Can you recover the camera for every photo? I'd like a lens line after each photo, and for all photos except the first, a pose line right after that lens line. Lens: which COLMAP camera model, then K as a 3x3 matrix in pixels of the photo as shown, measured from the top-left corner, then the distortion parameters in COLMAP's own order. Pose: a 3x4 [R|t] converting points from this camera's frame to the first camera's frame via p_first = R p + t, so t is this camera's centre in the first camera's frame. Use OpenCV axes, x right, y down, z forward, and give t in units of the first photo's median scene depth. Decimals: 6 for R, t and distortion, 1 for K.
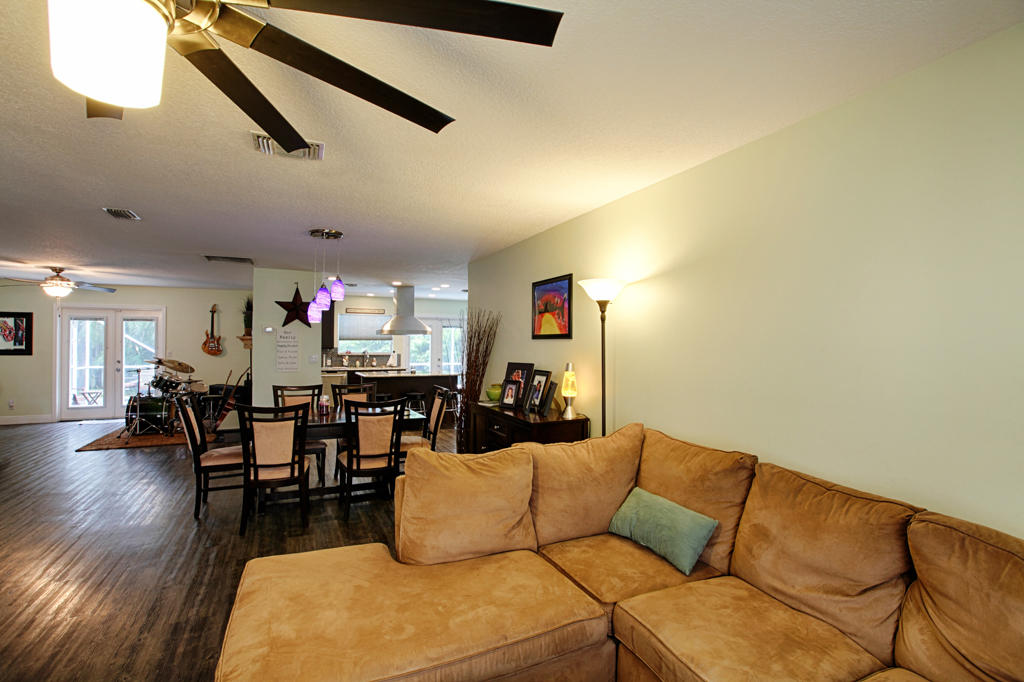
lens RADIAL K [[470.8, 0, 503.1], [0, 470.8, 345.5], [0, 0, 1]] dist [-0.023657, 0.002059]
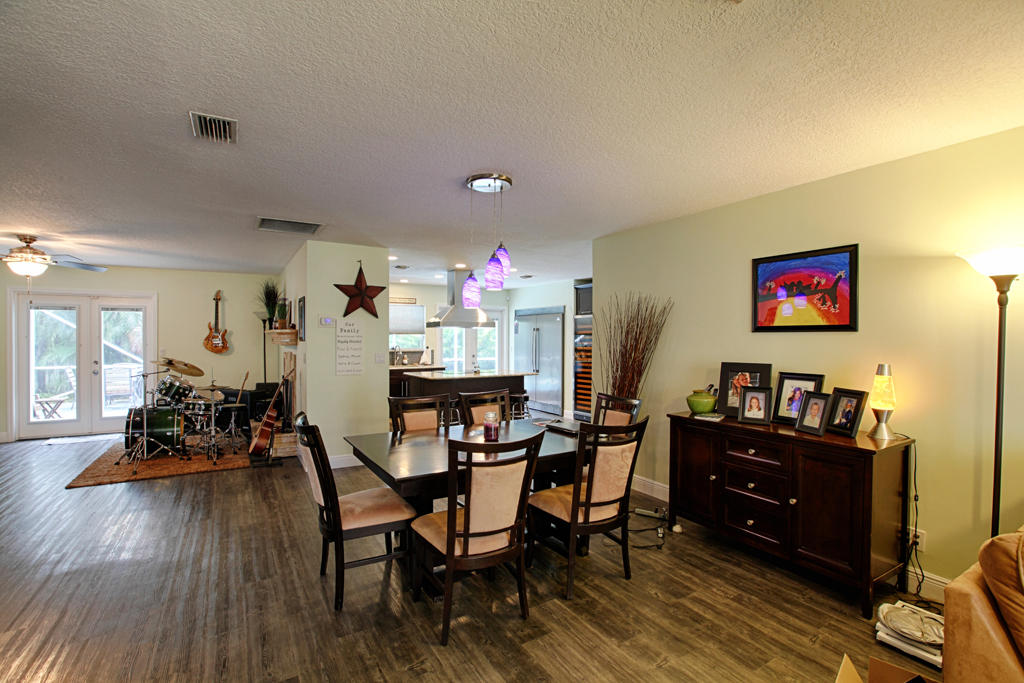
lens RADIAL K [[470.8, 0, 509.1], [0, 470.8, 343.7], [0, 0, 1]] dist [-0.023657, 0.002059]
pose [[0.994565, -0.004369, 0.104023, -0.262682], [0.003400, 0.999949, 0.009492, -0.002002], [-0.104059, -0.009087, 0.994530, 0.180147]]
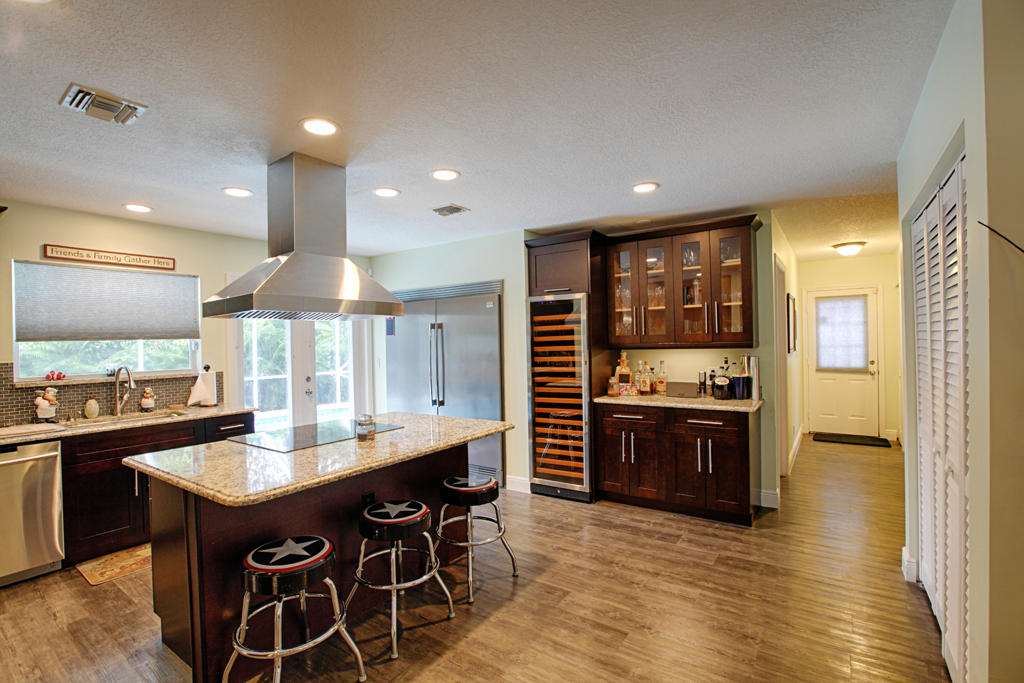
lens RADIAL K [[470.8, 0, 506.9], [0, 470.8, 348.5], [0, 0, 1]] dist [-0.023657, 0.002059]
pose [[0.876668, -0.029412, 0.480195, -0.303588], [0.025493, 0.999567, 0.014681, -0.003008], [-0.480419, -0.000628, 0.877039, 0.826565]]
